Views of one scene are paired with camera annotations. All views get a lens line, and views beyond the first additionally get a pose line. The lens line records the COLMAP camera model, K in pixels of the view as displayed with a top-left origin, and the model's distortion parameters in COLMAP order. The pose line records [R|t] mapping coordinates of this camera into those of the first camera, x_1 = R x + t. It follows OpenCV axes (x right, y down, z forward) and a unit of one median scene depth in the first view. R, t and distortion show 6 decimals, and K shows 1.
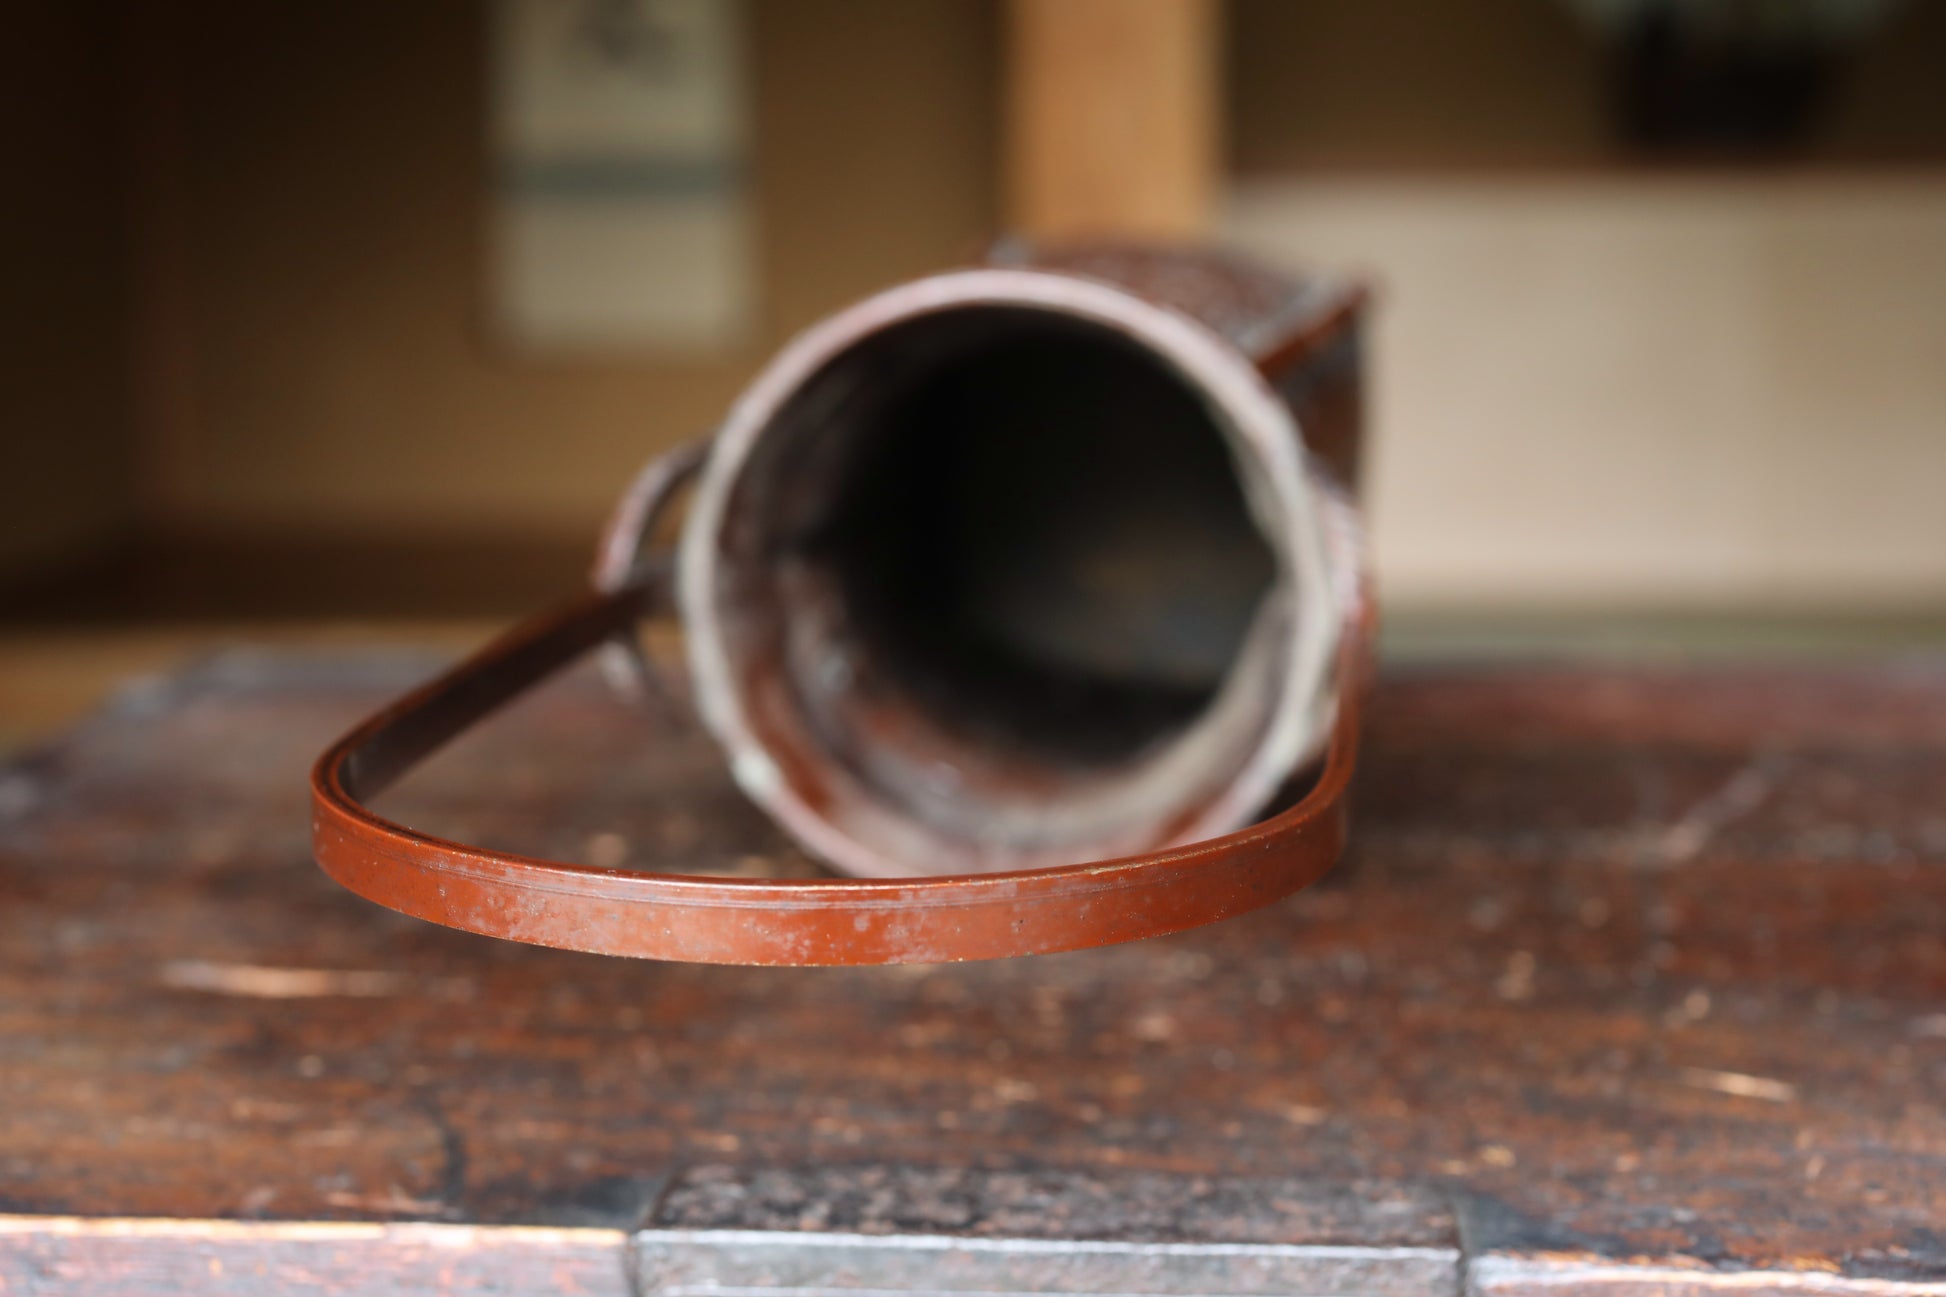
lens RADIAL K [[3008.1, 0, 973.0], [0, 3008.1, 648.5], [0, 0, 1]] dist [-0.015812, -0.026740]
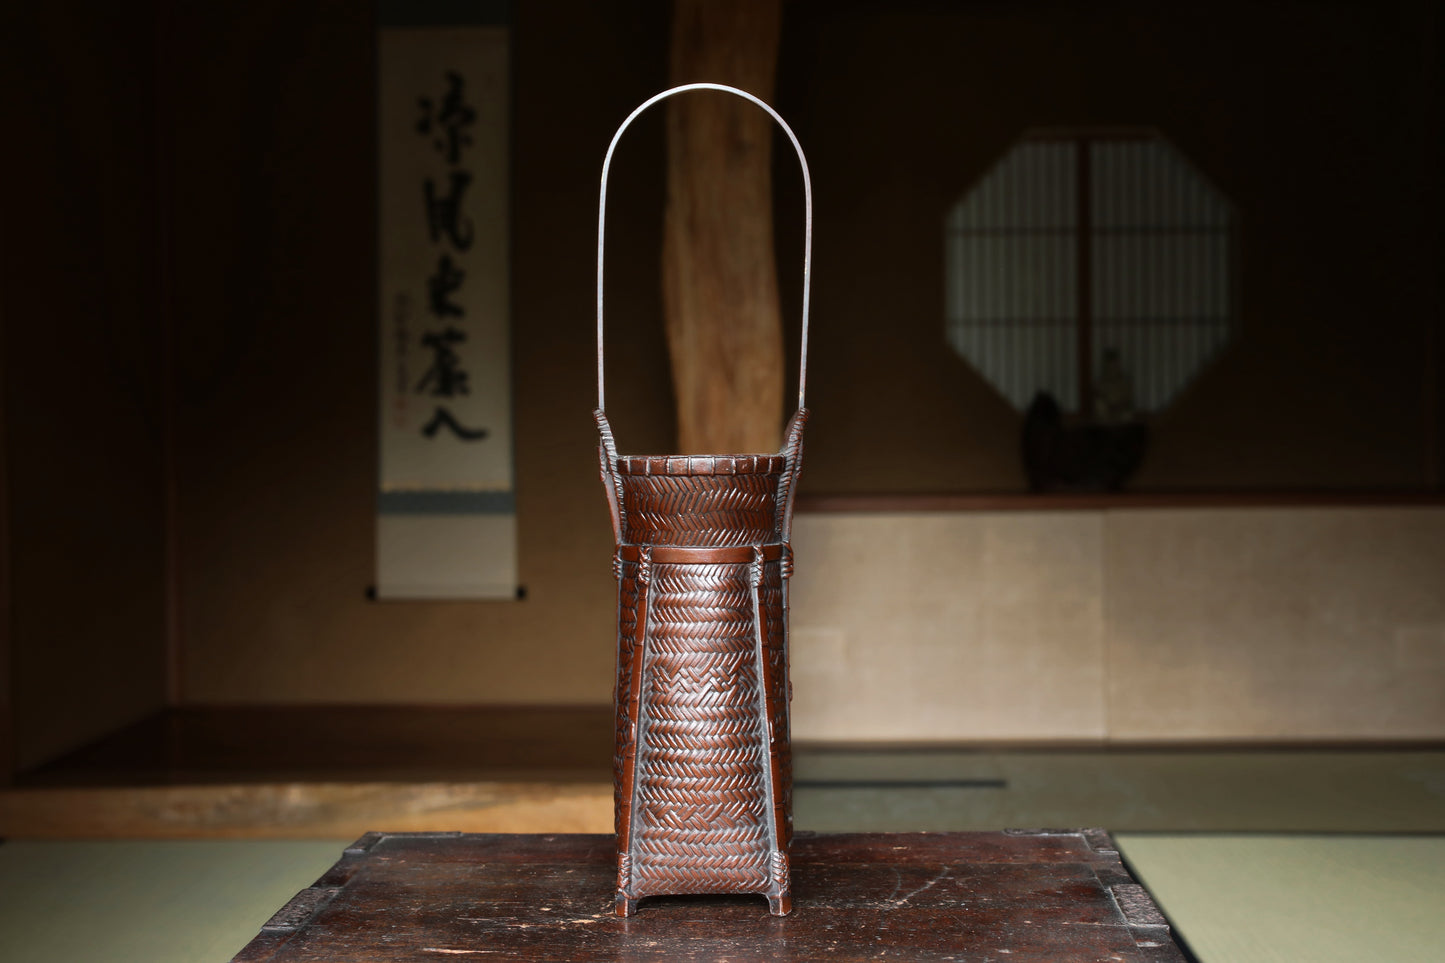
lens RADIAL K [[2139.7, 0, 722.5], [0, 2139.7, 481.5], [0, 0, 1]] dist [0.006990, -0.030629]
pose [[0.999283, -0.002174, 0.037806, -0.034188], [0.006843, 0.992280, -0.123827, -0.124856], [-0.037245, 0.123997, 0.991583, -1.628654]]
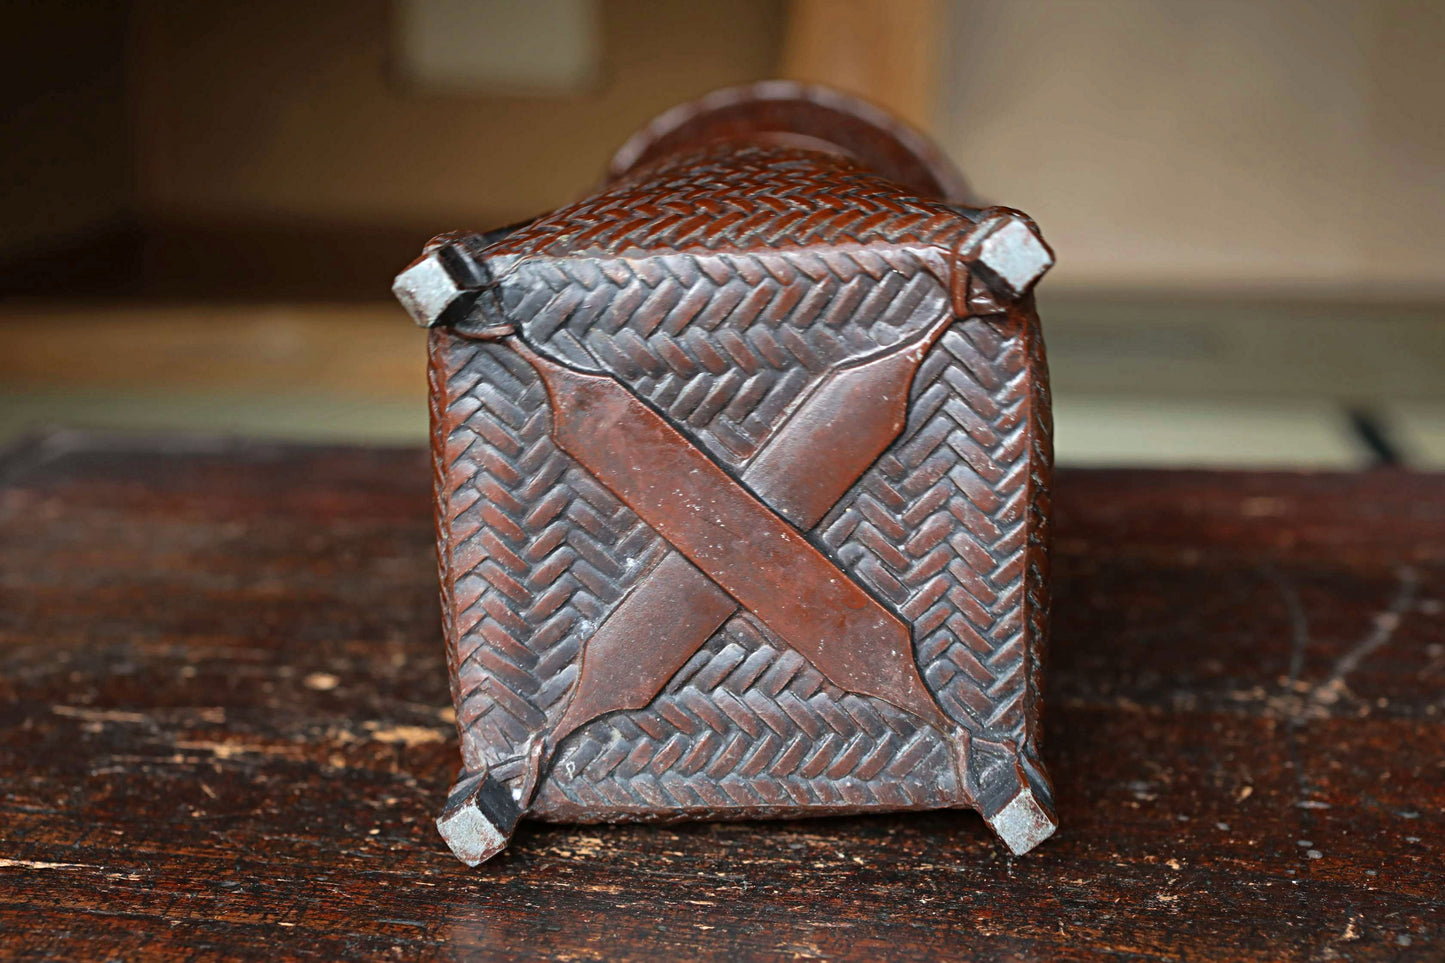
lens RADIAL K [[2233.7, 0, 722.5], [0, 2233.7, 481.5], [0, 0, 1]] dist [-0.015812, -0.026740]
pose [[0.999674, 0.016732, -0.019266, 0.048782], [-0.015026, 0.996223, 0.085526, -0.101427], [0.020624, -0.085209, 0.996150, 0.295939]]
